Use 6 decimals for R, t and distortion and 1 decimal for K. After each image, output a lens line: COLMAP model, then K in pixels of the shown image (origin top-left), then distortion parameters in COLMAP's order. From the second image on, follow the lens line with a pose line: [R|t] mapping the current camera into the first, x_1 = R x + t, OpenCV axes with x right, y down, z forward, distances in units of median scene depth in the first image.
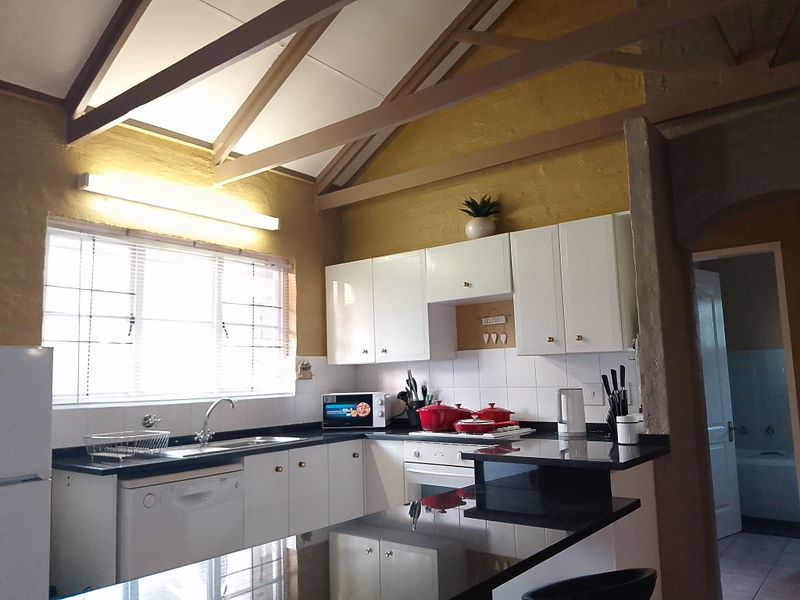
lens RADIAL K [[622.3, 0, 400.0], [0, 622.3, 300.0], [0, 0, 1]] dist [0.088195, -0.165116]
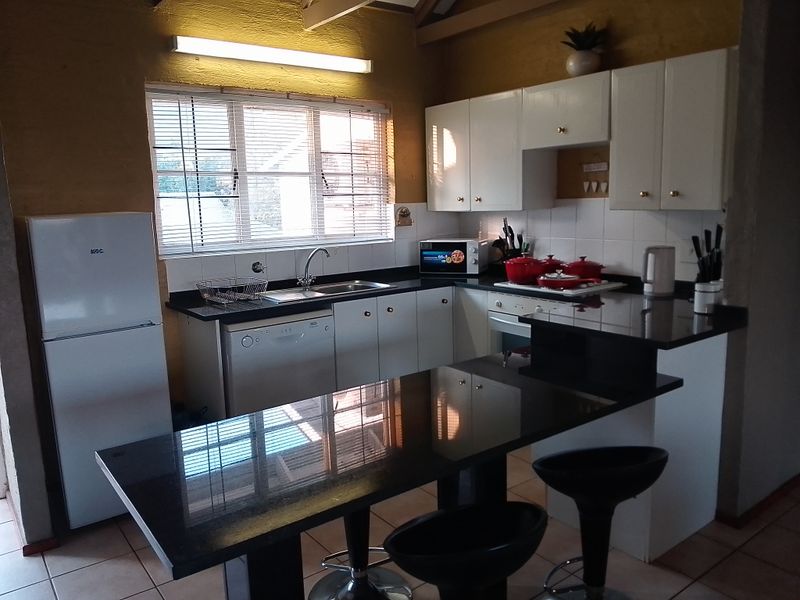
lens RADIAL K [[622.3, 0, 400.0], [0, 622.3, 300.0], [0, 0, 1]] dist [0.088195, -0.165116]
pose [[0.967105, 0.044128, -0.250522, 0.115623], [0.030566, 0.957544, 0.286662, -0.056486], [0.252536, -0.284890, 0.924696, 0.006472]]
